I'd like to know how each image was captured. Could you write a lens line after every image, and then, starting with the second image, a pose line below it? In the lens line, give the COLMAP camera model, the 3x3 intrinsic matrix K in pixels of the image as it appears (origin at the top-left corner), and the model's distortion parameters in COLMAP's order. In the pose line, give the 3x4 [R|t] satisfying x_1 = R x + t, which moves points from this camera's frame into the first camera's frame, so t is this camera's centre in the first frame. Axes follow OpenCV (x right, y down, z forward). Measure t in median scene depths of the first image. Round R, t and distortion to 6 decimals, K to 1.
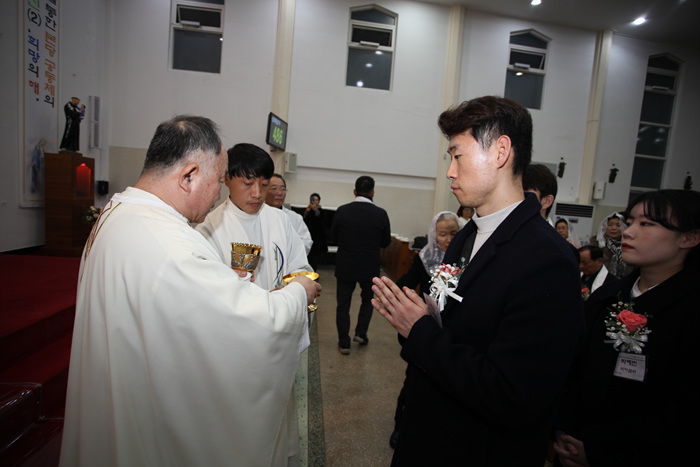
lens RADIAL K [[350.8, 0, 347.5], [0, 350.8, 232.5], [0, 0, 1]] dist [-0.071458, 0.027993]
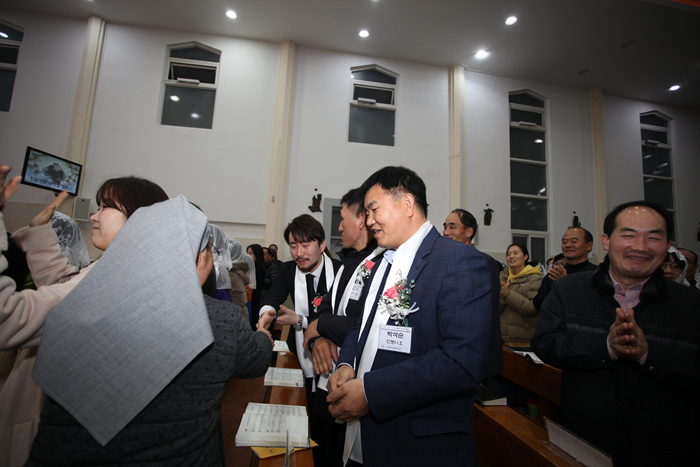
lens RADIAL K [[350.8, 0, 337.7], [0, 350.8, 225.3], [0, 0, 1]] dist [-0.071458, 0.027993]
pose [[0.998682, -0.022857, 0.045947, 0.402378], [0.032296, 0.975731, -0.216577, 0.034093], [-0.039882, 0.217775, 0.975184, 0.179837]]
